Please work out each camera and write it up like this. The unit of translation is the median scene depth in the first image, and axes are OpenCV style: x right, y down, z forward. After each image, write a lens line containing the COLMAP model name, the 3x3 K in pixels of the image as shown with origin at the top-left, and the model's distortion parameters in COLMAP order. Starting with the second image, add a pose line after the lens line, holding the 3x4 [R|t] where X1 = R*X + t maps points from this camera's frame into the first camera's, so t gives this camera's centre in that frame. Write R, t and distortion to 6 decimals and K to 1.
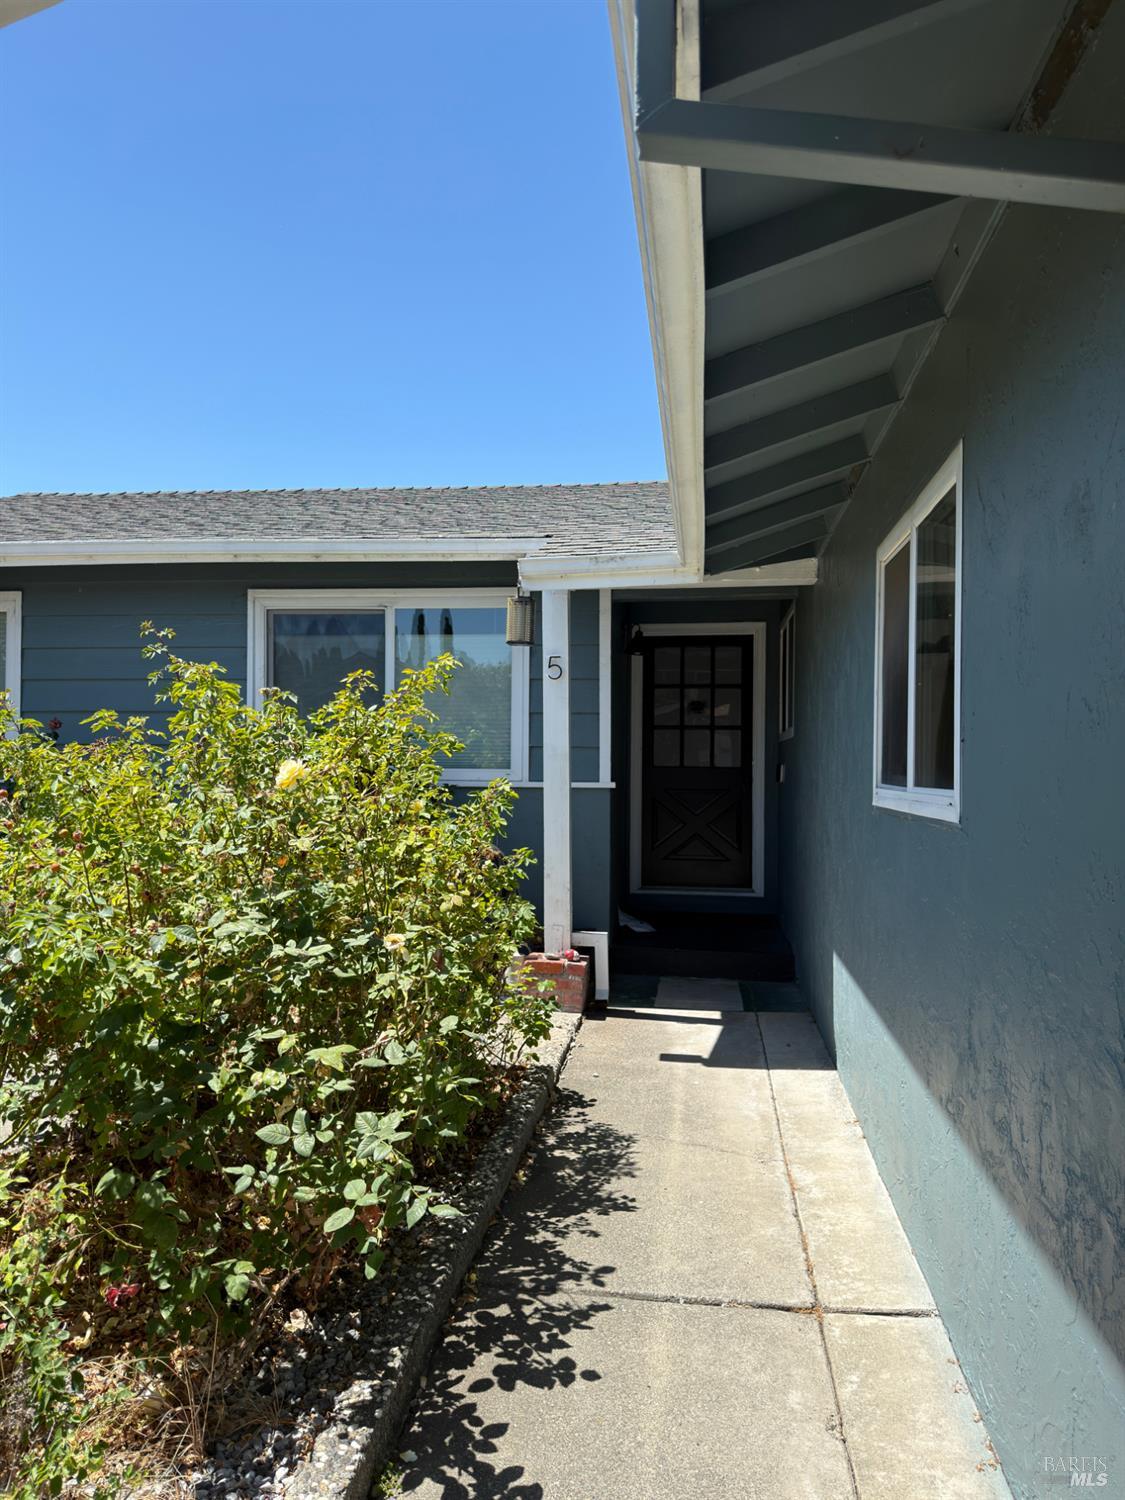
lens RADIAL K [[1053.5, 0, 562.5], [0, 1053.5, 750.0], [0, 0, 1]] dist [0.107944, -0.155746]
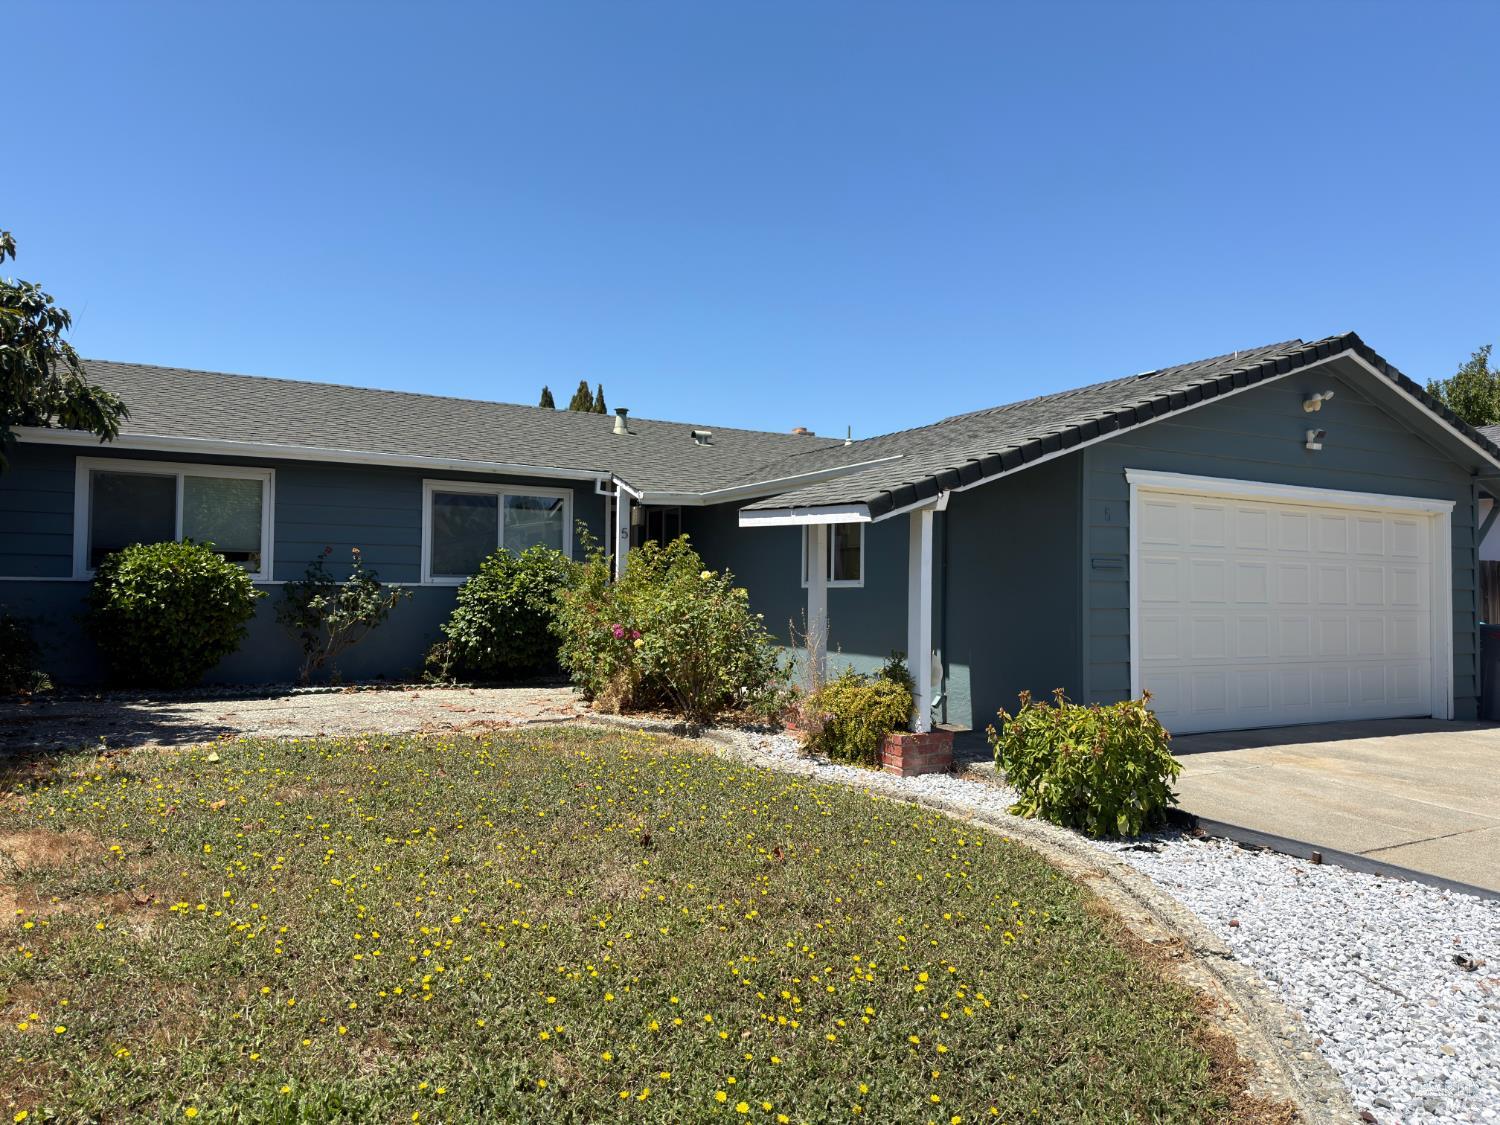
lens RADIAL K [[1053.5, 0, 754.2], [0, 1053.5, 568.3], [0, 0, 1]] dist [0.107944, -0.155746]
pose [[0.795616, 0.015391, 0.605606, -2.144361], [-0.014292, 0.999876, -0.006635, 0.018484], [-0.605633, -0.003377, 0.795737, -1.818060]]
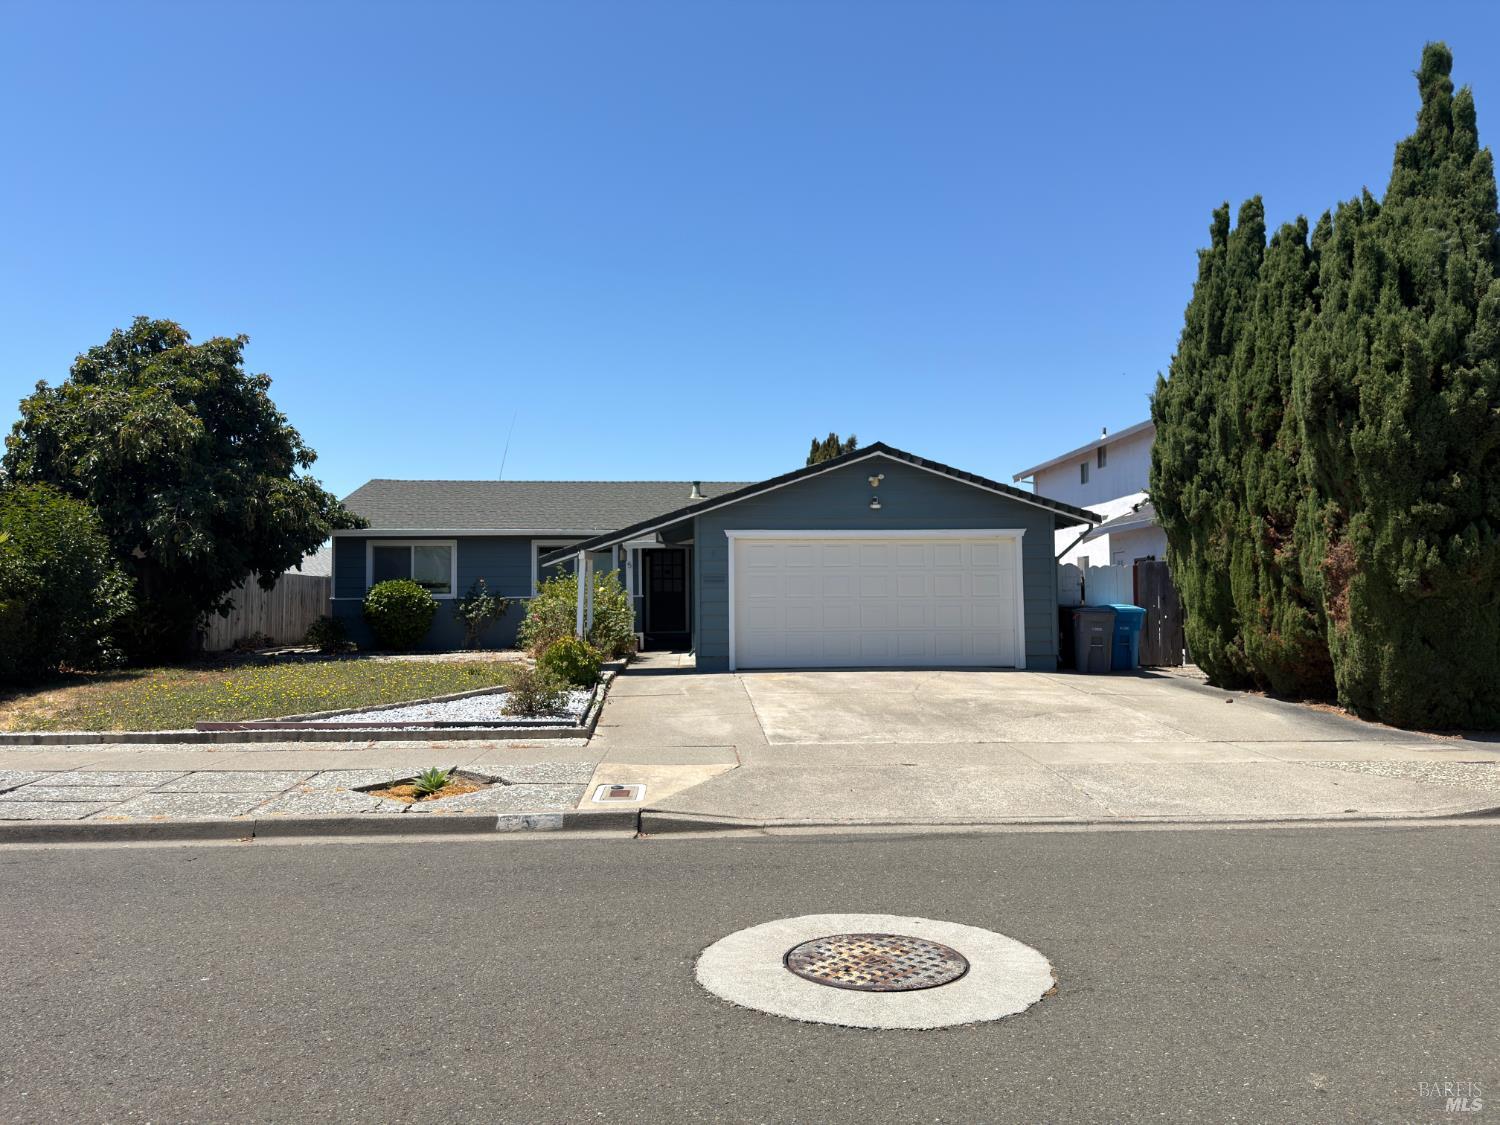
lens RADIAL K [[1053.5, 0, 754.2], [0, 1053.5, 568.3], [0, 0, 1]] dist [0.107944, -0.155746]
pose [[0.981684, -0.007409, 0.190373, -0.553515], [0.011189, 0.999761, -0.018786, 0.022560], [-0.190189, 0.020572, 0.981532, -5.455340]]
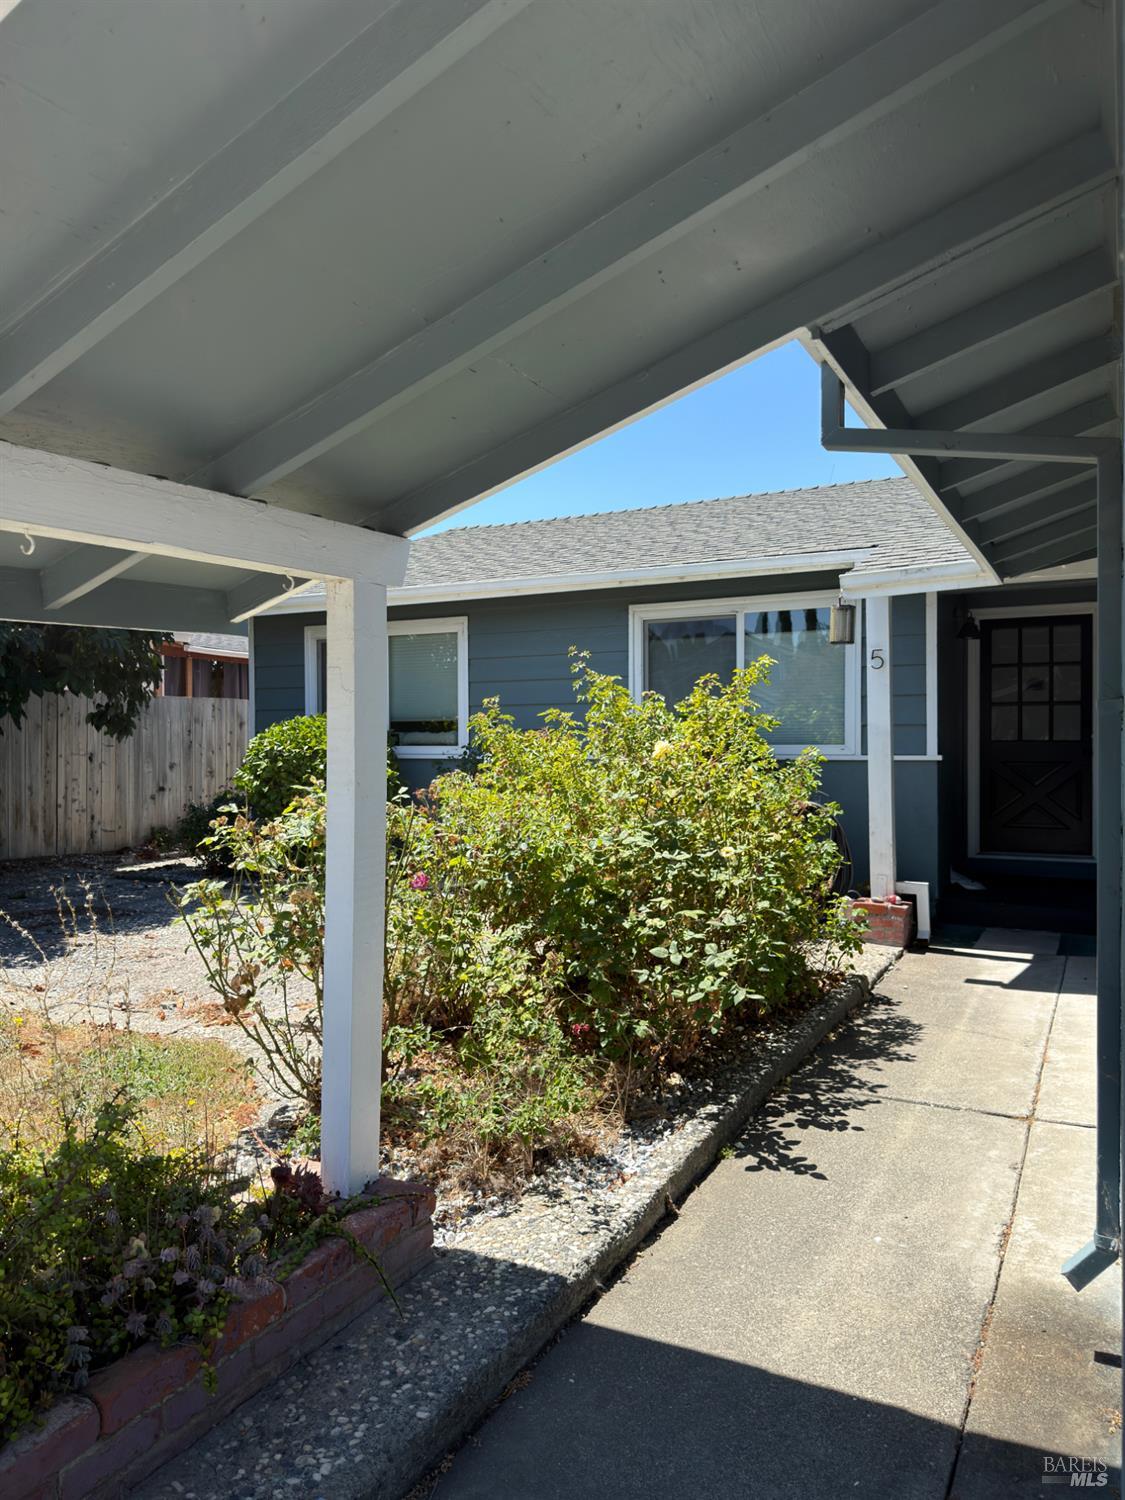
lens RADIAL K [[1053.5, 0, 562.5], [0, 1053.5, 750.0], [0, 0, 1]] dist [0.107944, -0.155746]
pose [[0.940942, -0.008474, -0.338462, 0.117487], [0.015874, 0.999692, 0.019101, -0.006971], [0.338196, -0.023346, 0.940786, -0.465317]]
